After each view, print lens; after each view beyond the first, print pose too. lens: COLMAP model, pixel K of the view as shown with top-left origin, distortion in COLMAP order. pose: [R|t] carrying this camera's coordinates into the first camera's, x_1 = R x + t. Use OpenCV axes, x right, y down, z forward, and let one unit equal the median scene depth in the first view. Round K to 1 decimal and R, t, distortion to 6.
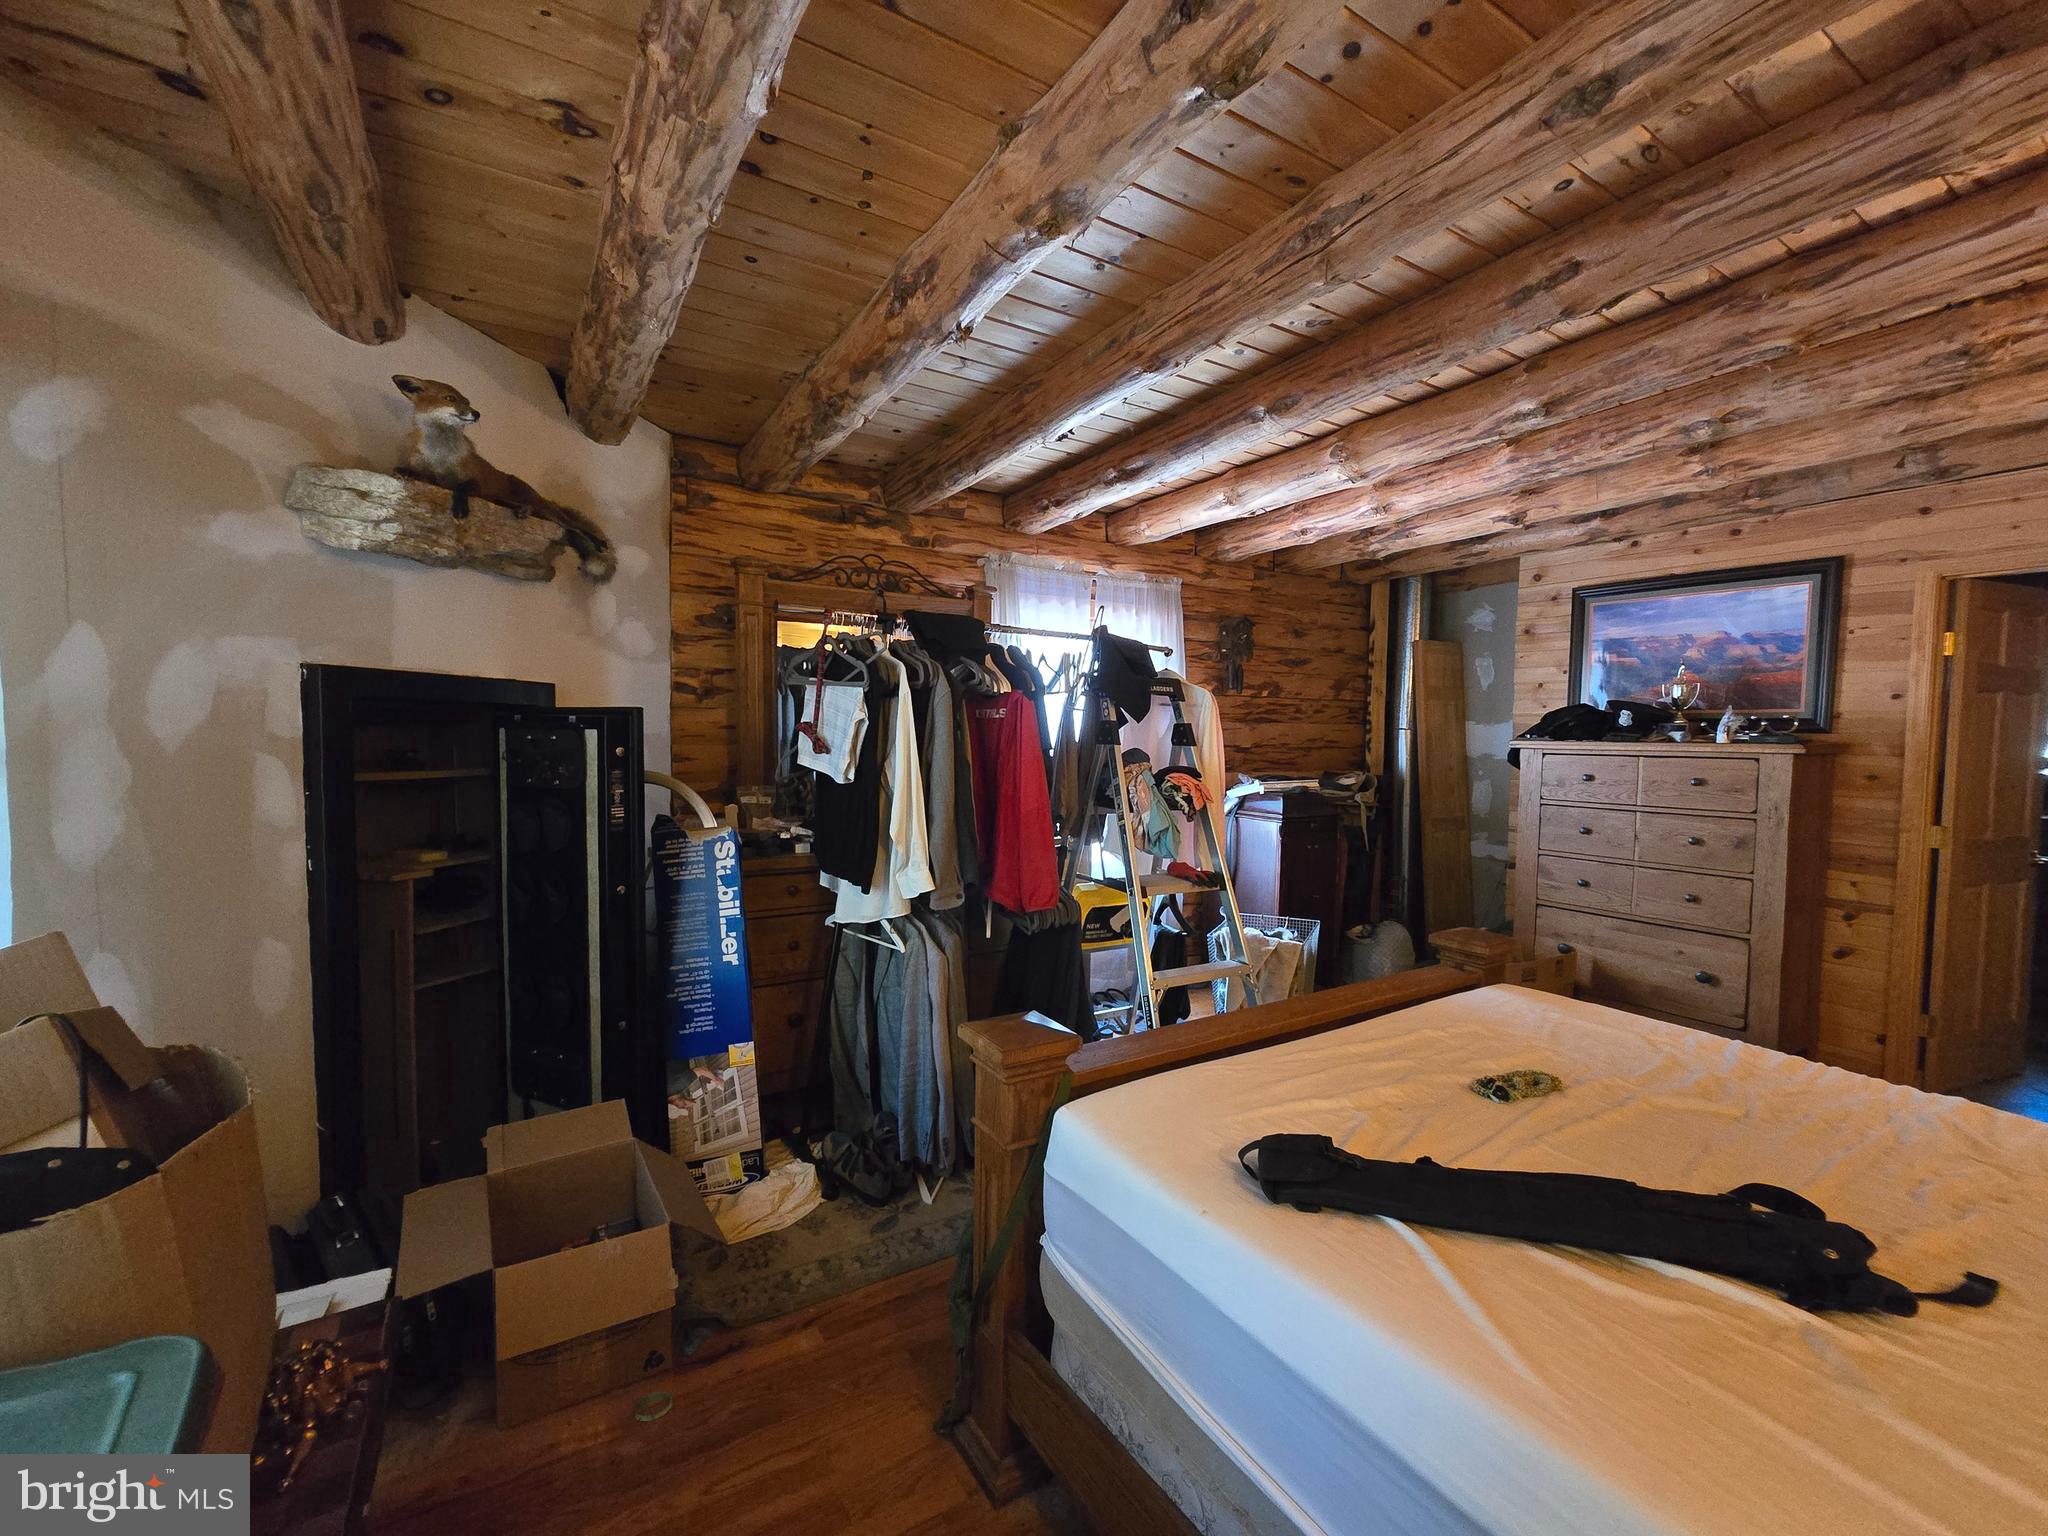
lens RADIAL K [[837.9, 0, 1018.4], [0, 837.9, 782.5], [0, 0, 1]] dist [-0.003758, 0.000301]
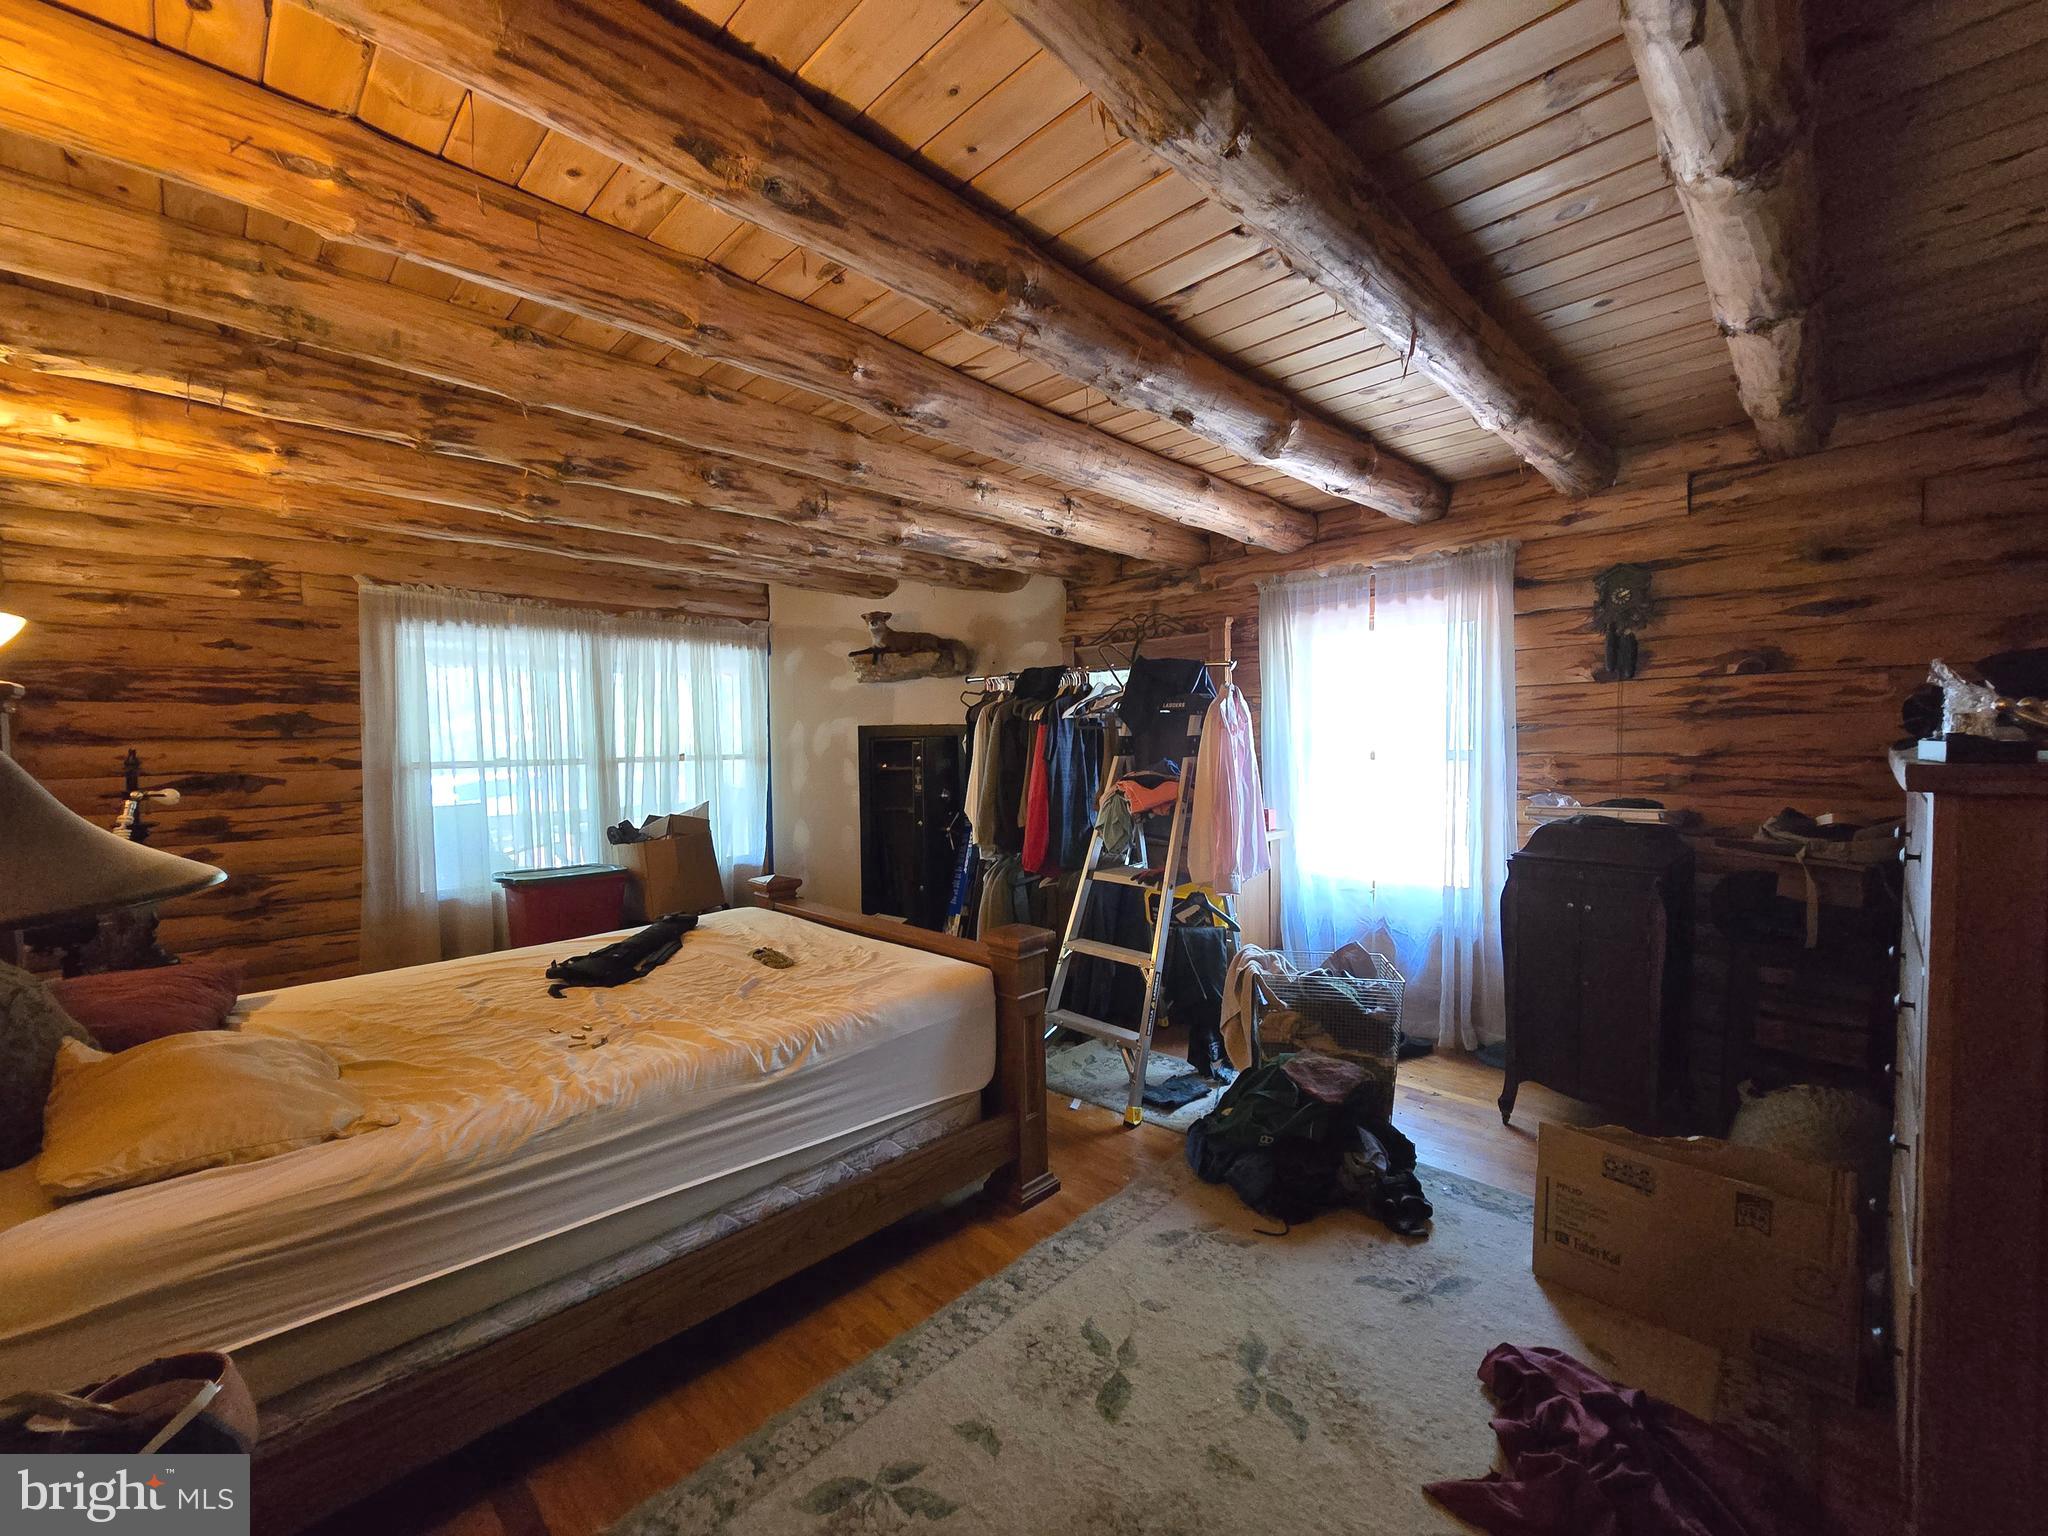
lens RADIAL K [[837.9, 0, 1018.4], [0, 837.9, 782.5], [0, 0, 1]] dist [-0.003758, 0.000301]
pose [[0.229886, 0.038274, -0.972465, 1.955468], [-0.035785, 0.998883, 0.030854, -0.061078], [0.972559, 0.027706, 0.230999, 0.892657]]
